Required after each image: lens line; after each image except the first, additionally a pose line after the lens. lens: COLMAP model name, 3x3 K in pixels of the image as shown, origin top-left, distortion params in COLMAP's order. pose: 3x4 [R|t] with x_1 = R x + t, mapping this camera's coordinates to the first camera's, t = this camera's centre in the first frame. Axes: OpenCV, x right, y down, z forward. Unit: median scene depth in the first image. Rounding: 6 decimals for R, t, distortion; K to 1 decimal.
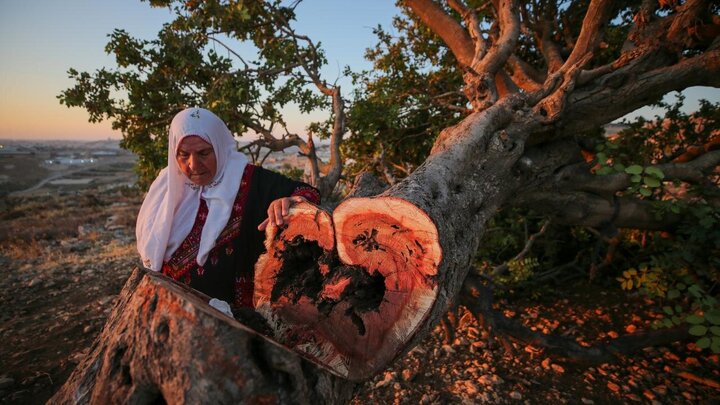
lens RADIAL K [[324.6, 0, 363.2], [0, 324.6, 199.5], [0, 0, 1]] dist [-0.046508, 0.013207]
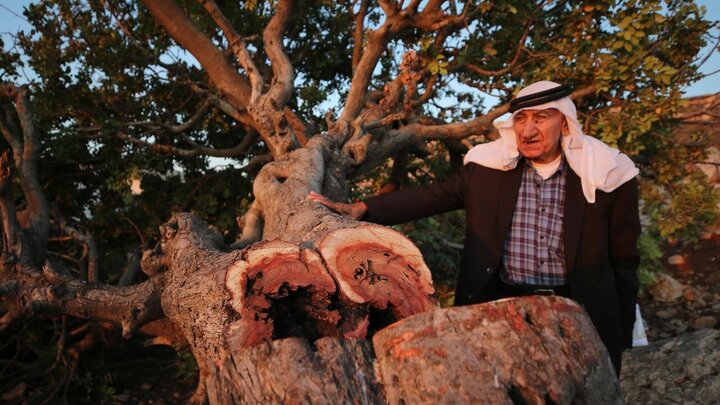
lens RADIAL K [[416.0, 0, 316.8], [0, 416.0, 213.5], [0, 0, 1]] dist [-0.041817, 0.000691]
pose [[0.648150, -0.002642, 0.761508, -0.931912], [0.099903, 0.991646, -0.081591, 0.041076], [-0.754931, 0.128961, 0.642999, 0.336713]]
